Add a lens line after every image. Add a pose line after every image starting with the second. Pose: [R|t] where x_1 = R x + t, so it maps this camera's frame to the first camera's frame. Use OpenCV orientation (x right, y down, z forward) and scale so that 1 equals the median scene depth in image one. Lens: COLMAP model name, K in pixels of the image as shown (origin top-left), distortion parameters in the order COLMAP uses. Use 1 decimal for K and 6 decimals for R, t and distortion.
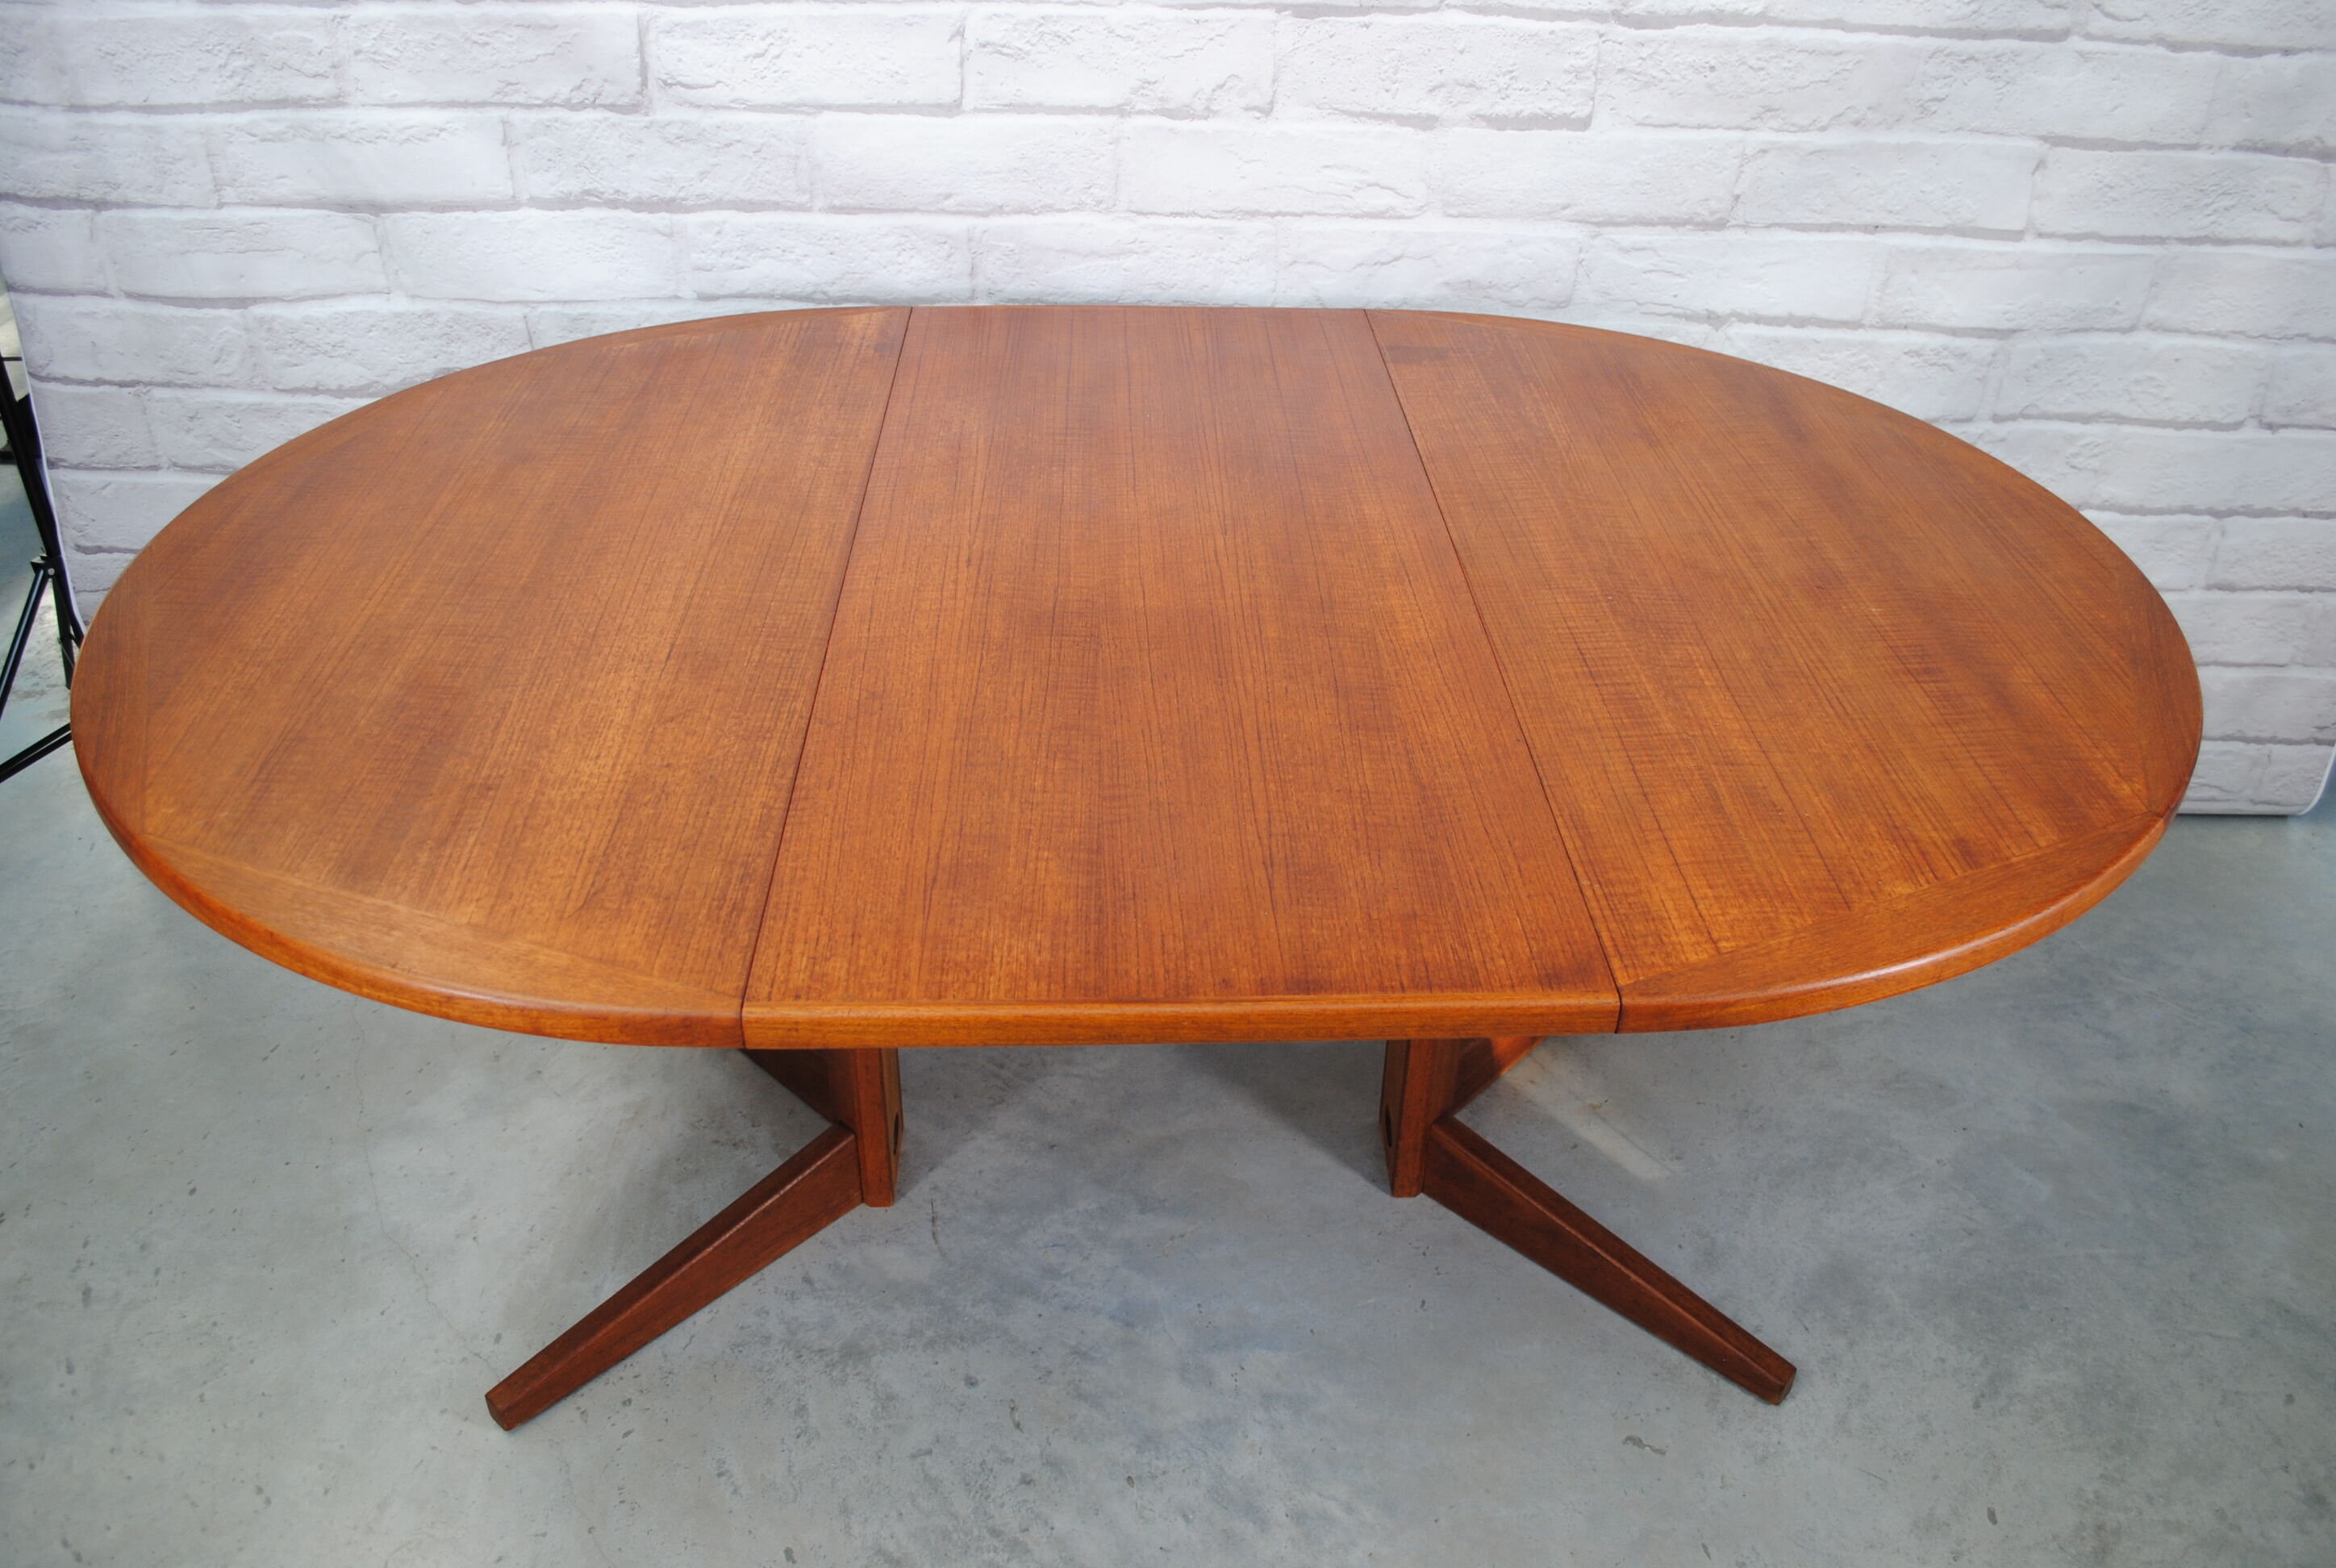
lens RADIAL K [[1846.6, 0, 1211.3], [0, 1846.6, 762.1], [0, 0, 1]] dist [-0.084641, 0.013798]
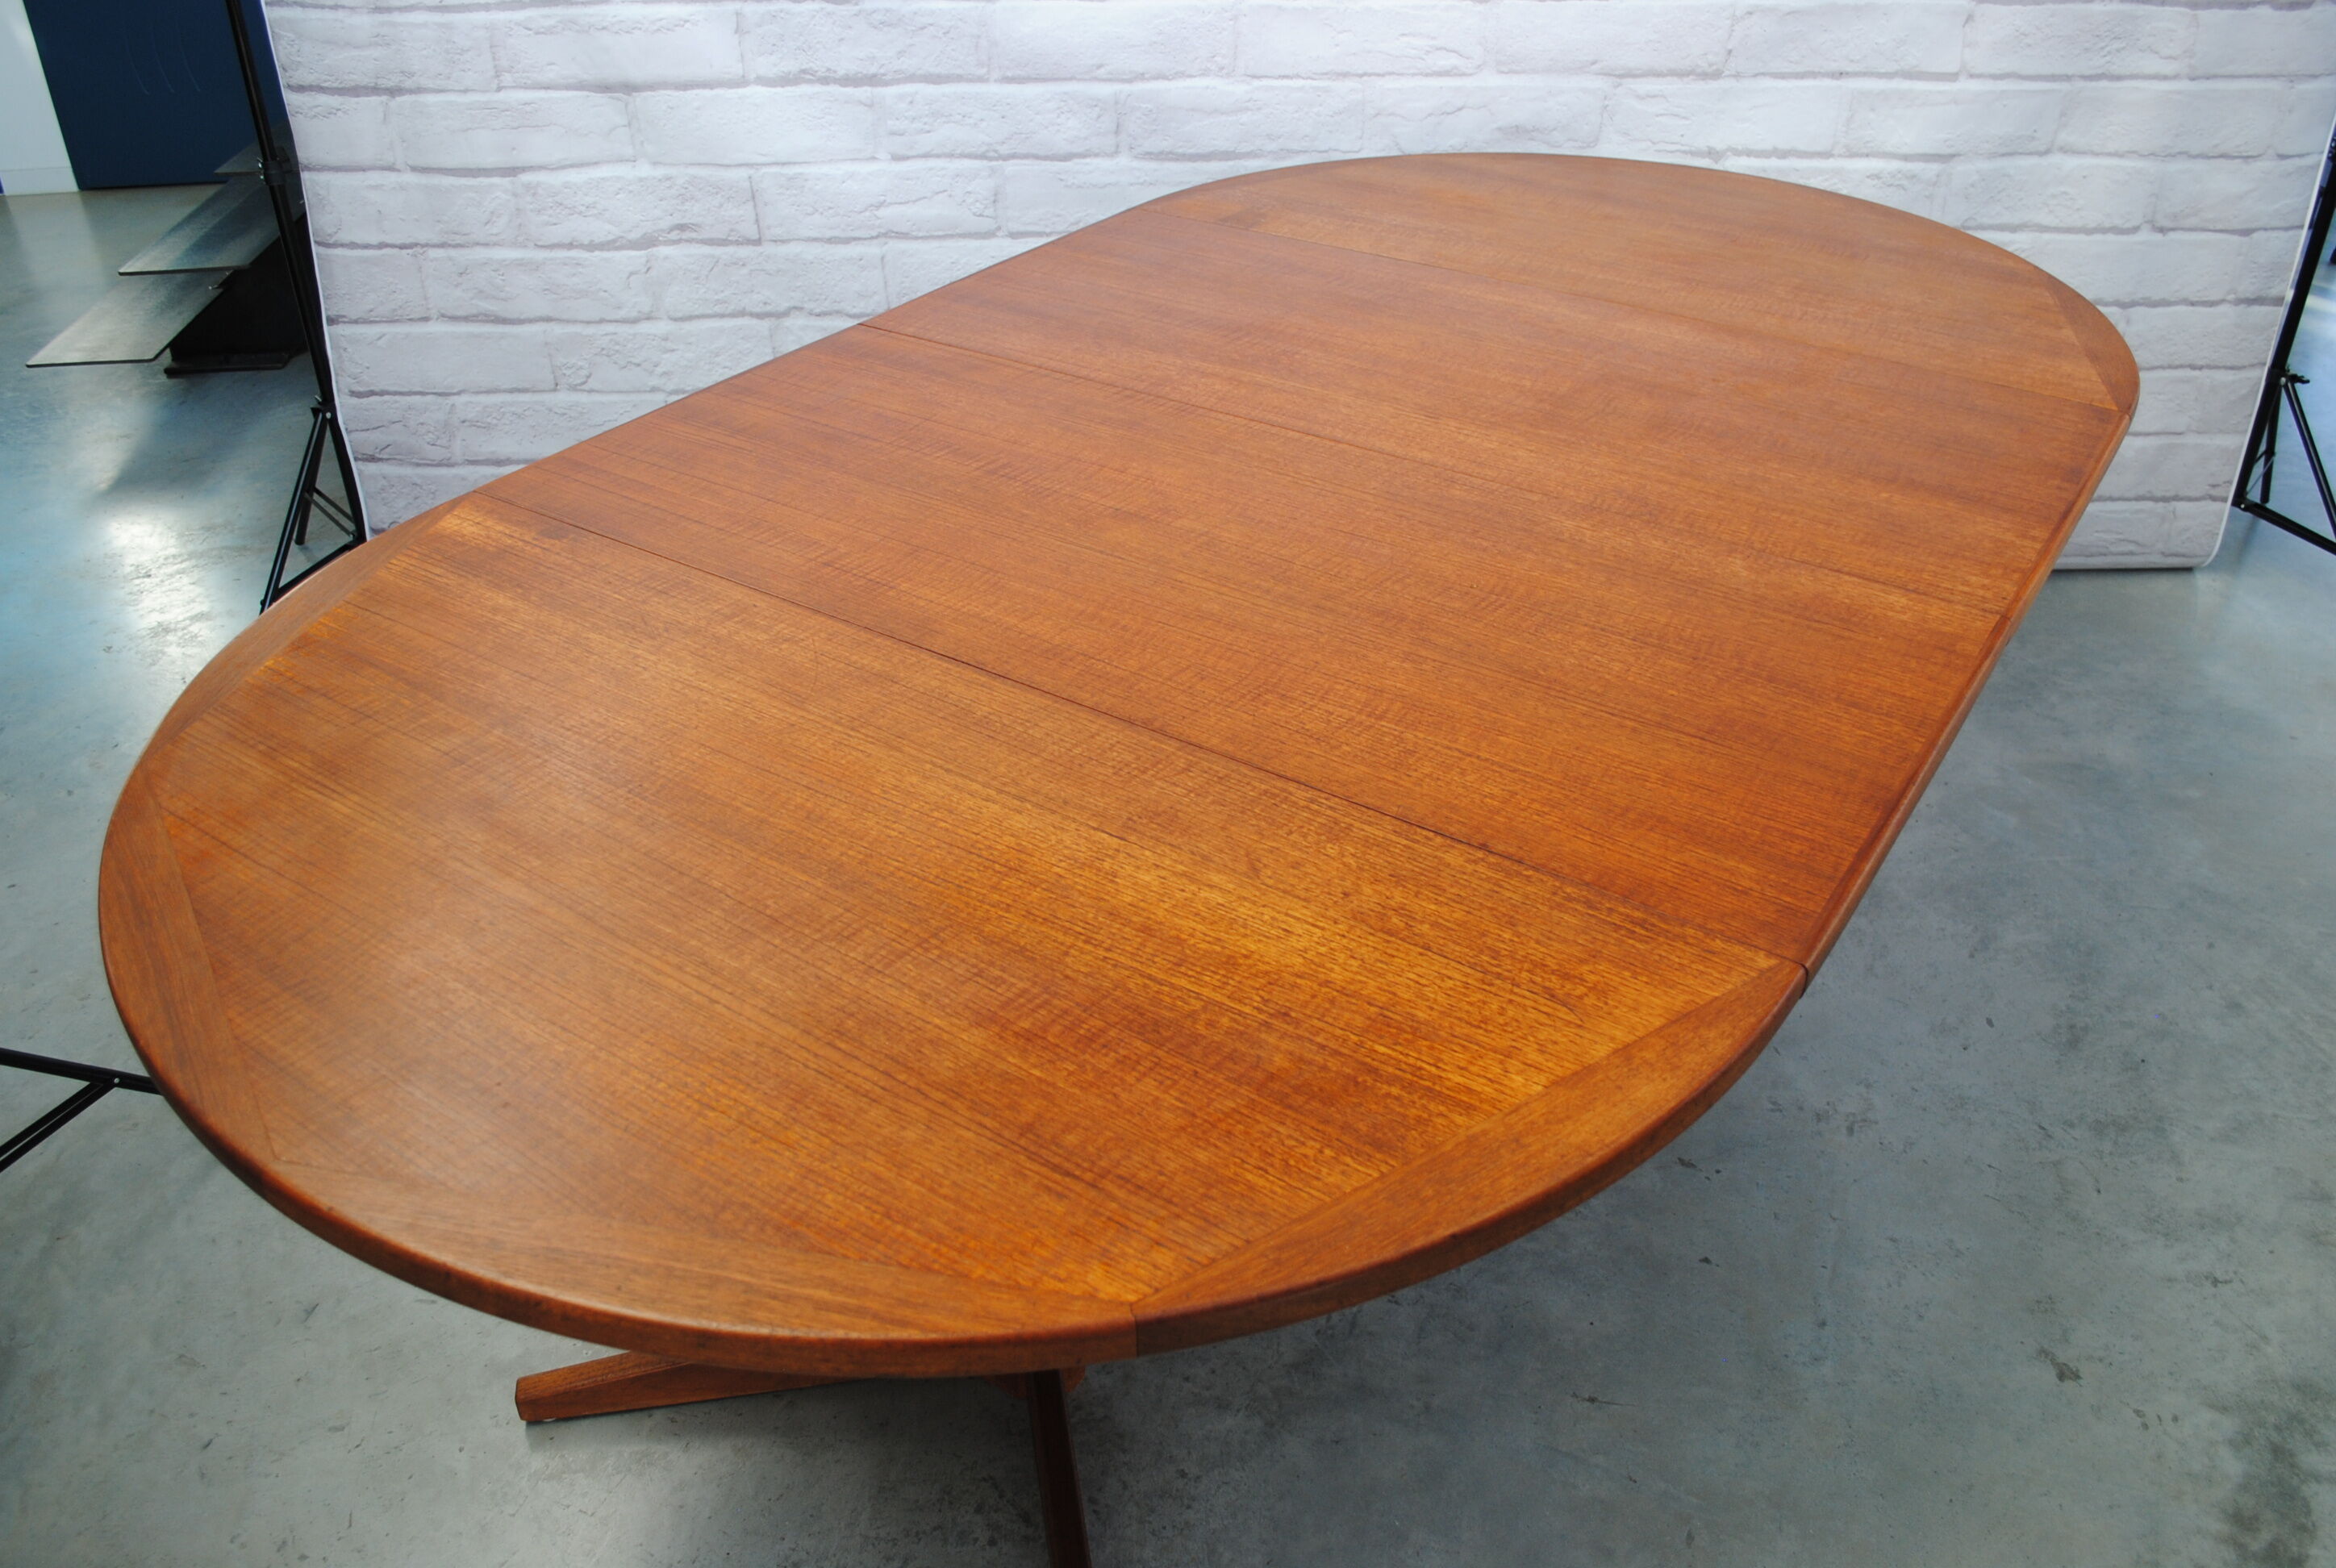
lens RADIAL K [[1860.4, 0, 1207.7], [0, 1860.4, 763.6], [0, 0, 1]] dist [-0.079068, 0.002026]
pose [[0.998494, -0.043781, 0.033052, -0.135012], [0.043721, 0.999041, 0.002550, 0.164322], [-0.033132, -0.001101, 0.999450, -0.250433]]
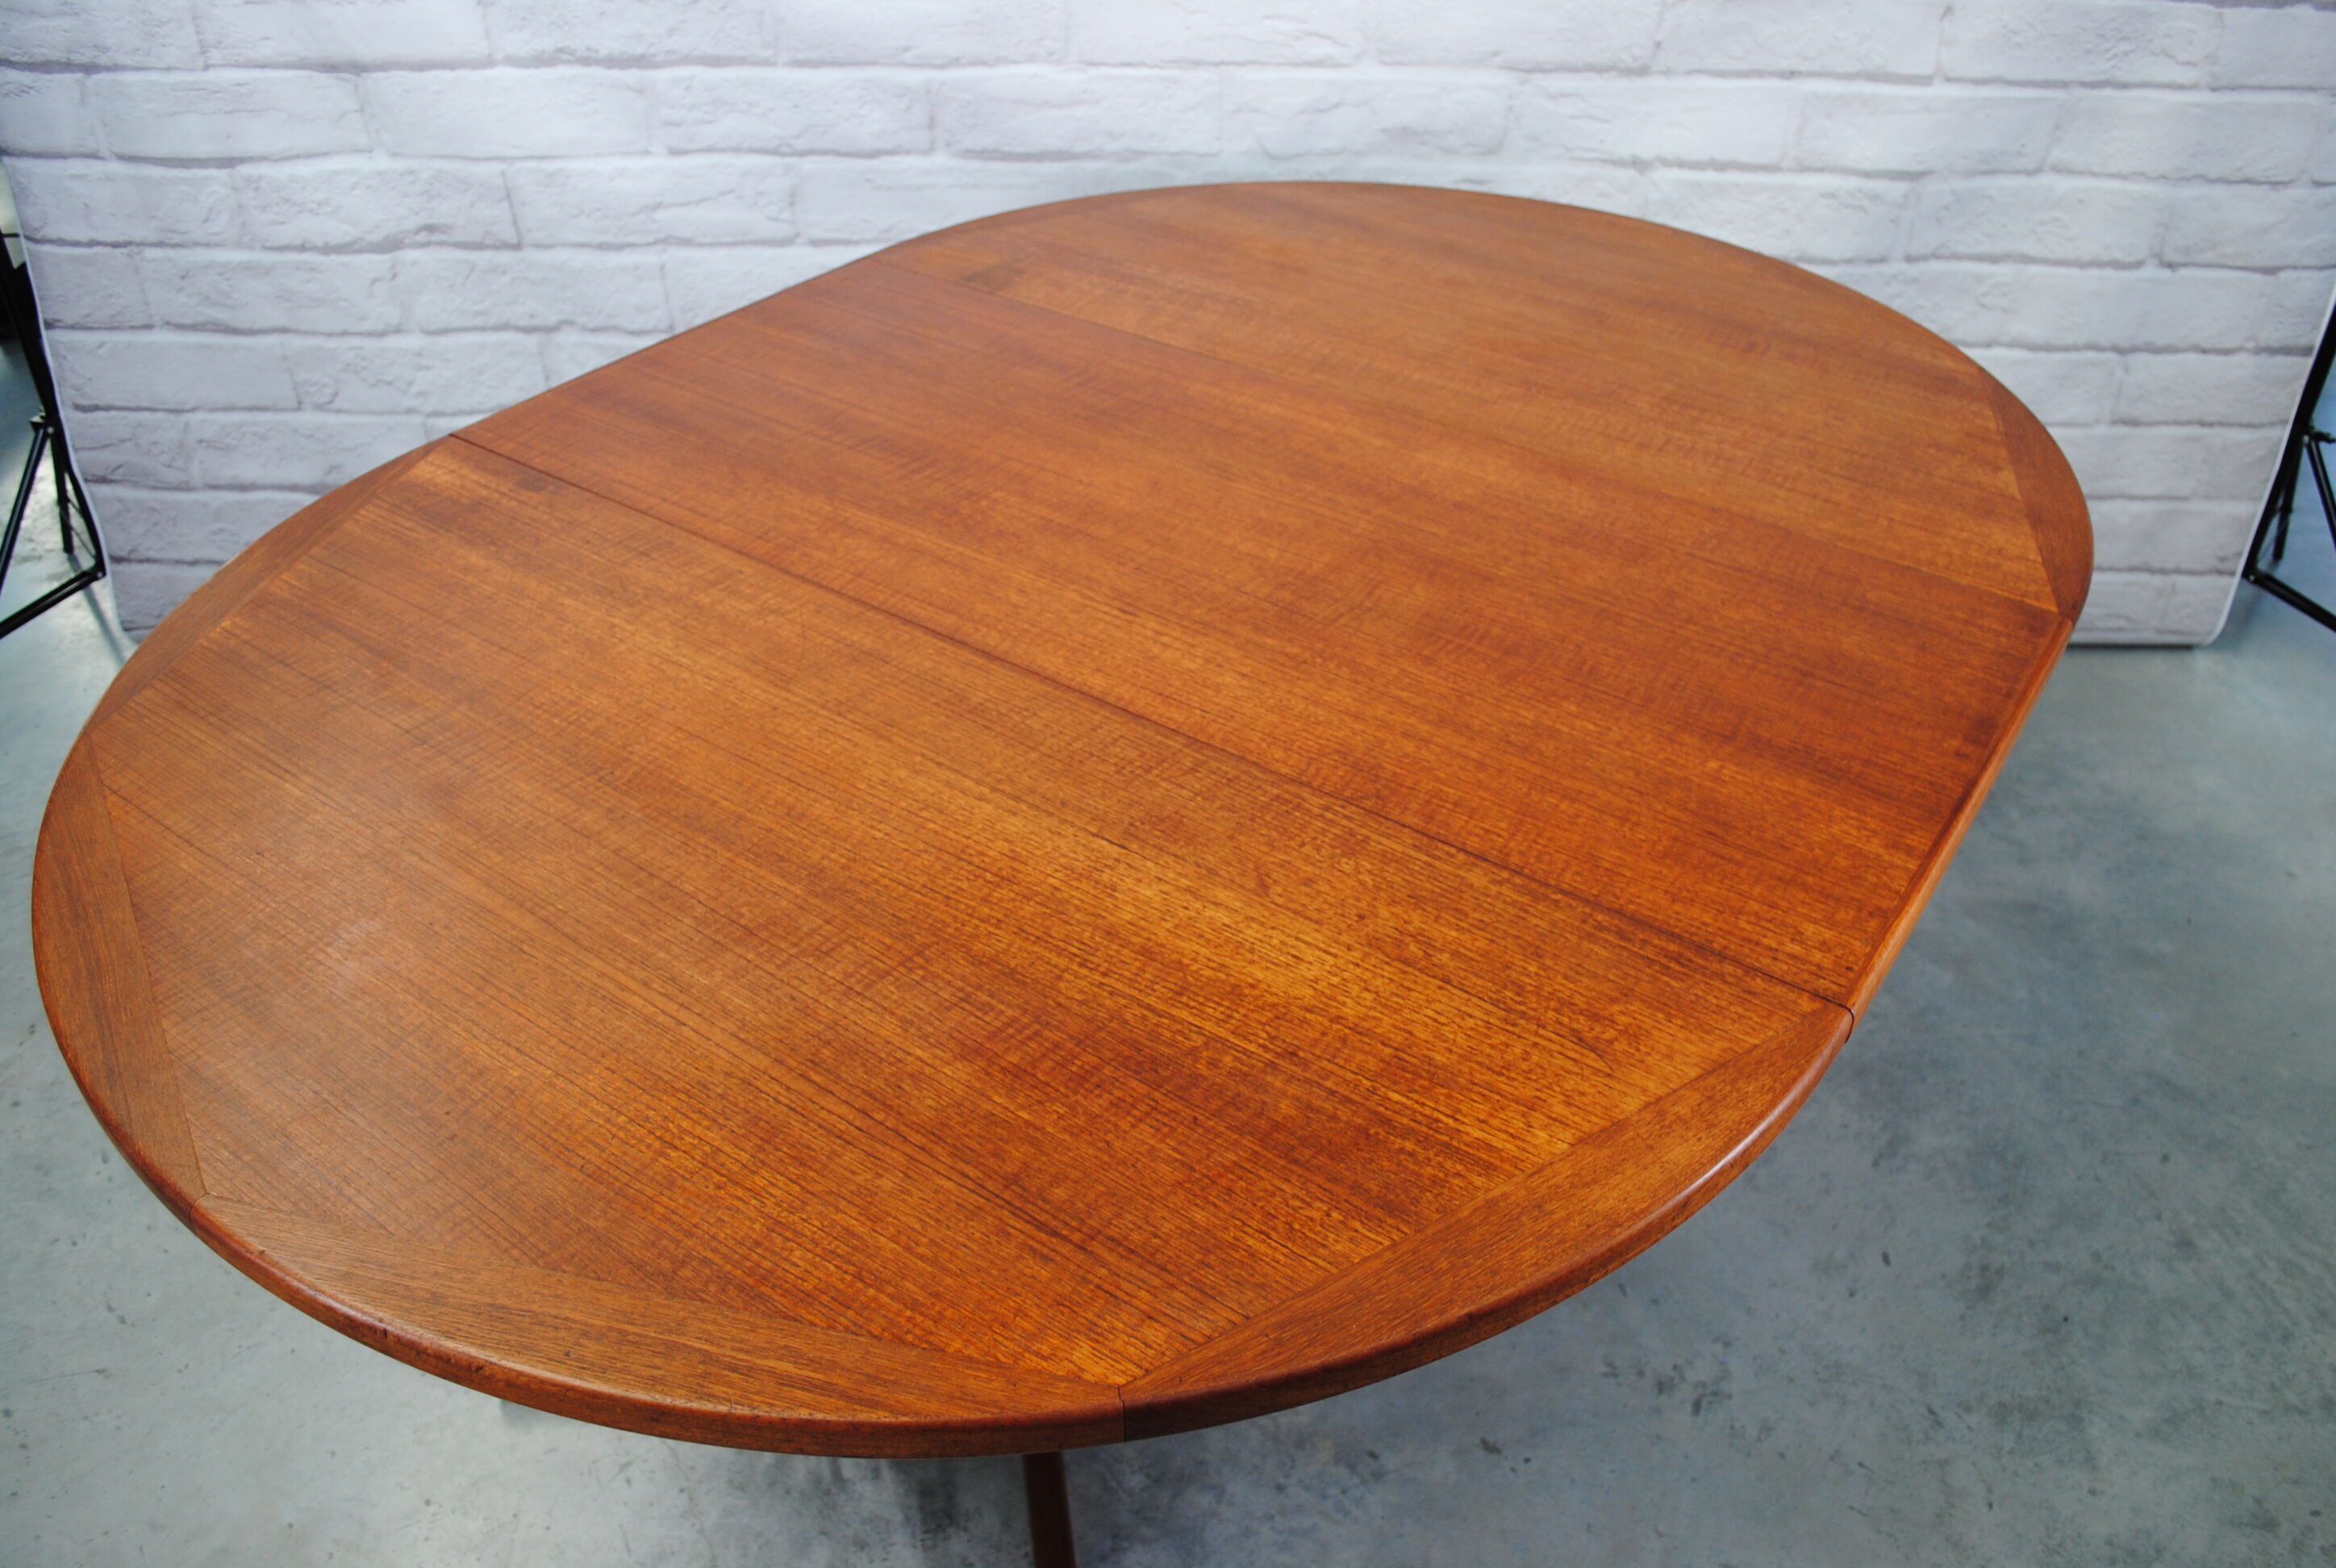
lens RADIAL K [[1846.6, 0, 1211.3], [0, 1846.6, 762.1], [0, 0, 1]] dist [-0.084641, 0.013798]
pose [[0.999829, -0.012711, 0.013410, 0.011758], [0.011996, 0.998569, 0.052107, 0.045865], [-0.014053, -0.051937, 0.998551, -0.063992]]
